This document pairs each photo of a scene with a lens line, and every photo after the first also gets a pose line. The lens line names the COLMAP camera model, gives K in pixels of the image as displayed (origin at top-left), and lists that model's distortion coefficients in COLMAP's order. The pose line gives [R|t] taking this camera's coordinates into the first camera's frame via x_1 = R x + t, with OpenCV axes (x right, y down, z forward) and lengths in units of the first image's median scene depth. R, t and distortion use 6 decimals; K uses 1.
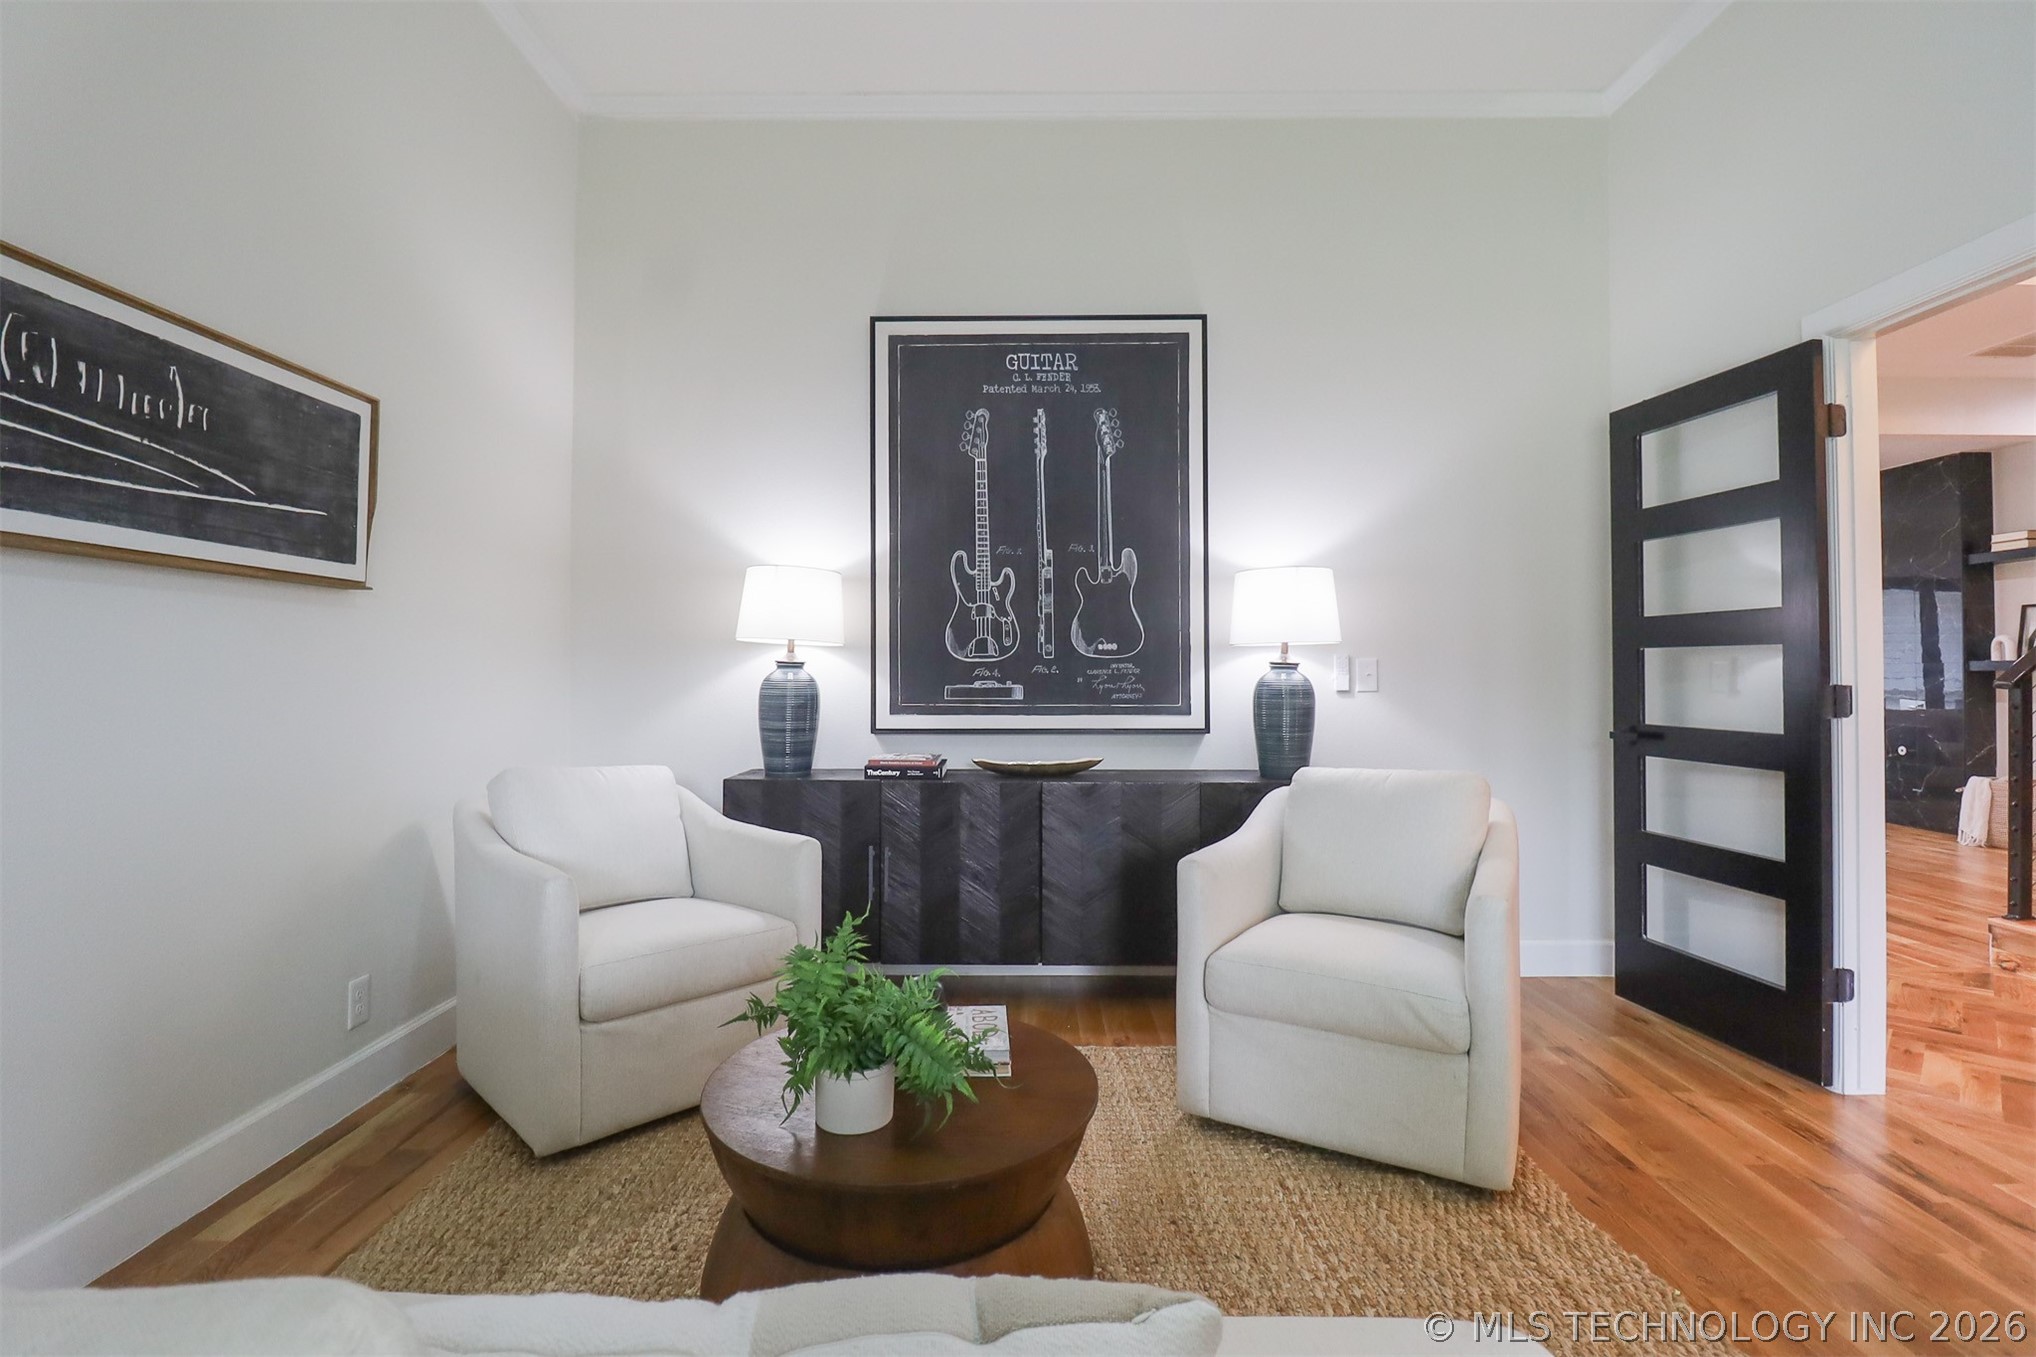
lens RADIAL K [[951.4, 0, 1020.0], [0, 951.4, 654.6], [0, 0, 1]] dist [-0.000932, -0.012298]
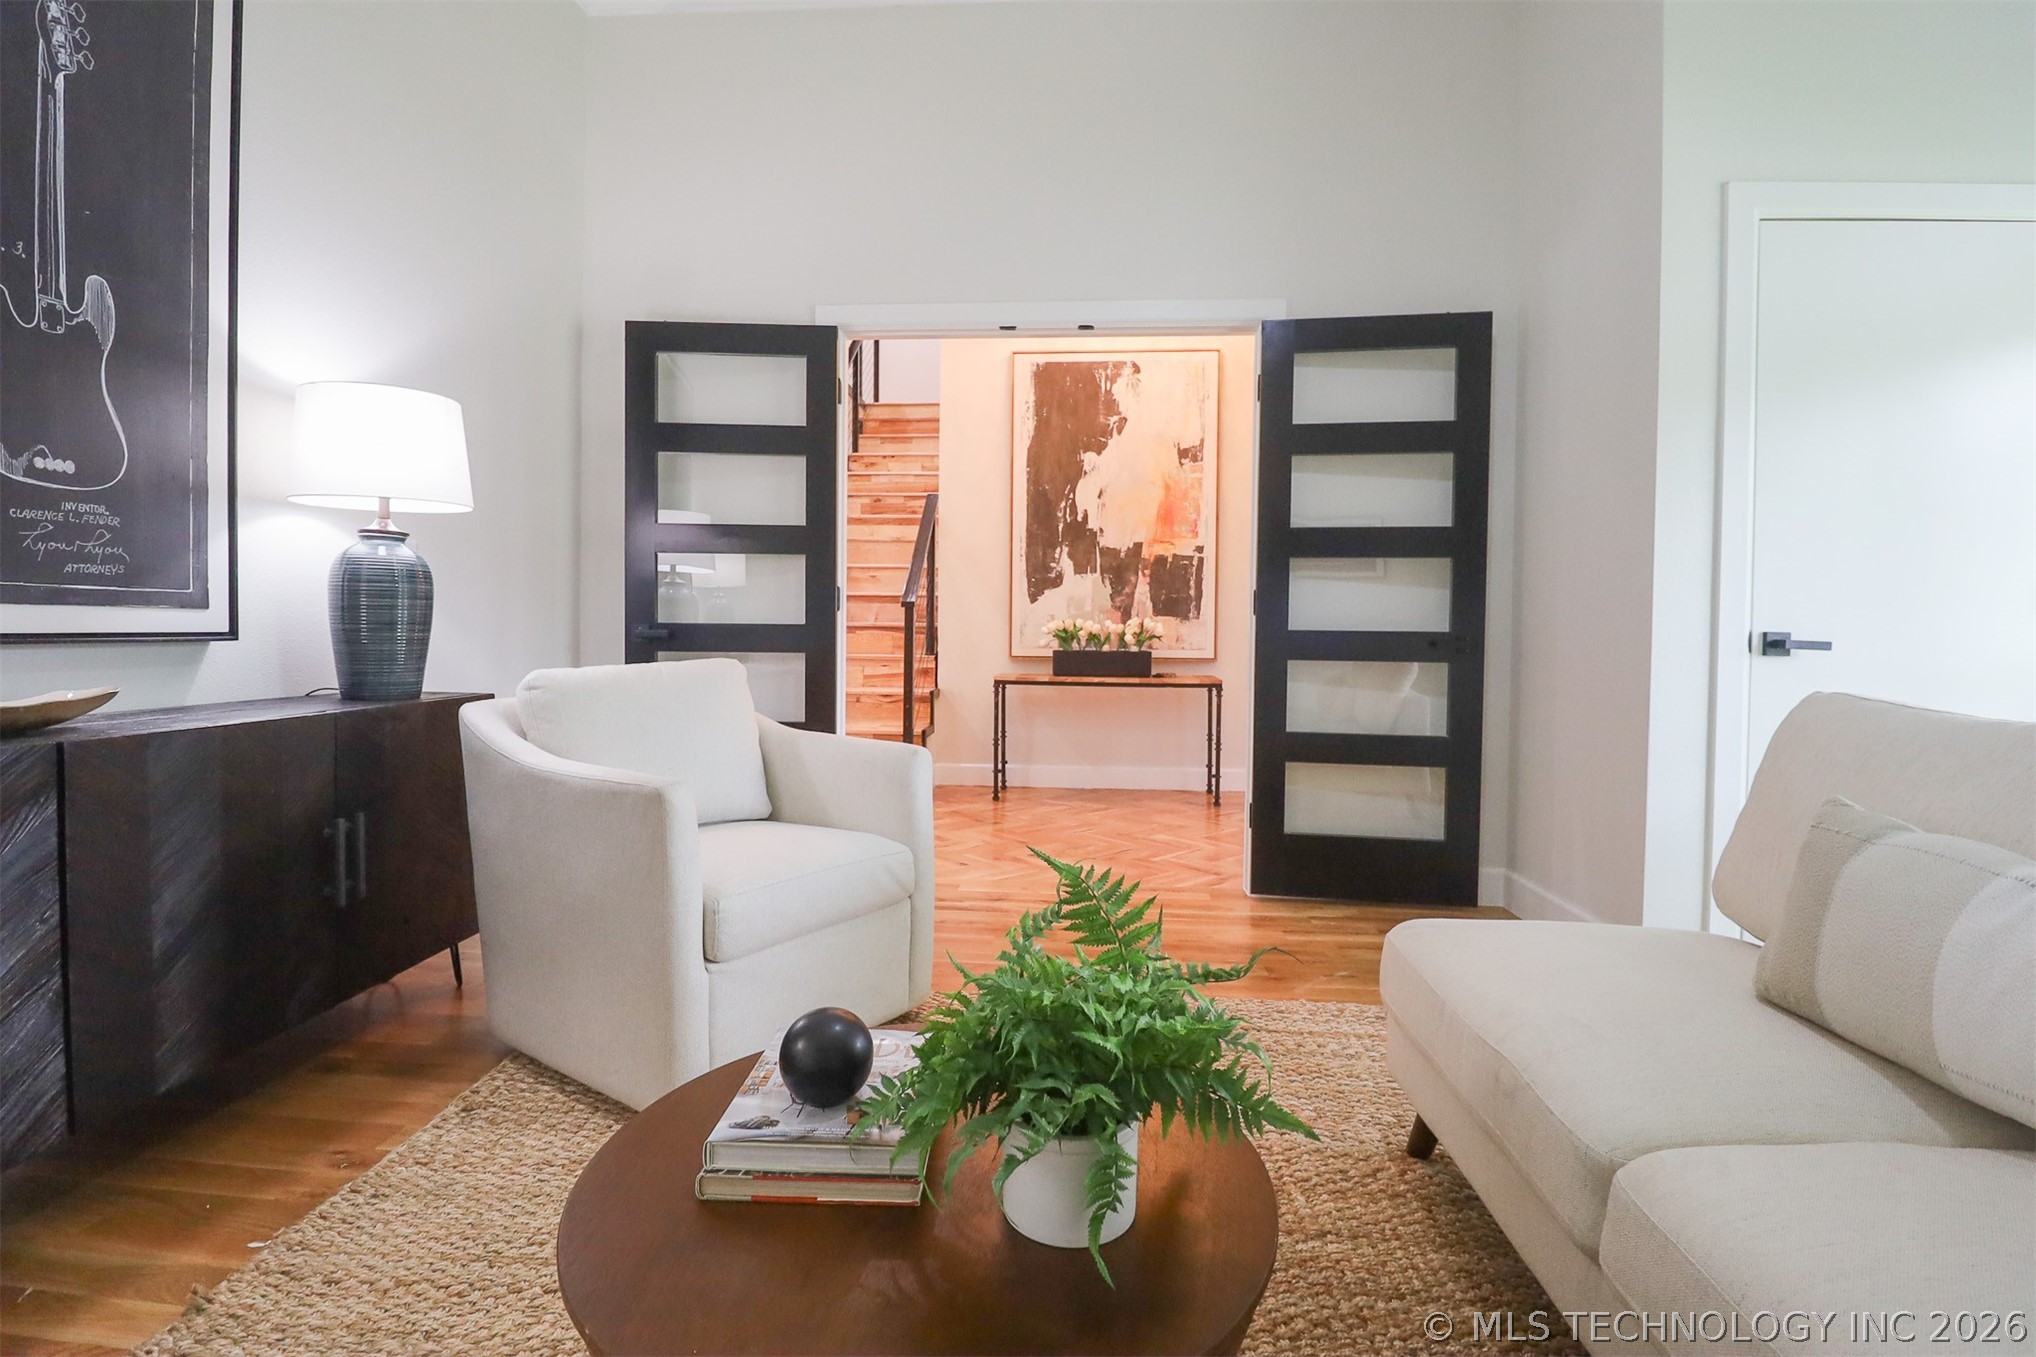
lens RADIAL K [[951.4, 0, 1020.0], [0, 951.4, 654.6], [0, 0, 1]] dist [-0.000932, -0.012298]
pose [[0.000245, -0.032949, 0.999457, -0.391095], [-0.028420, 0.999053, 0.032943, 0.059048], [-0.999596, -0.028413, -0.000691, 0.508738]]
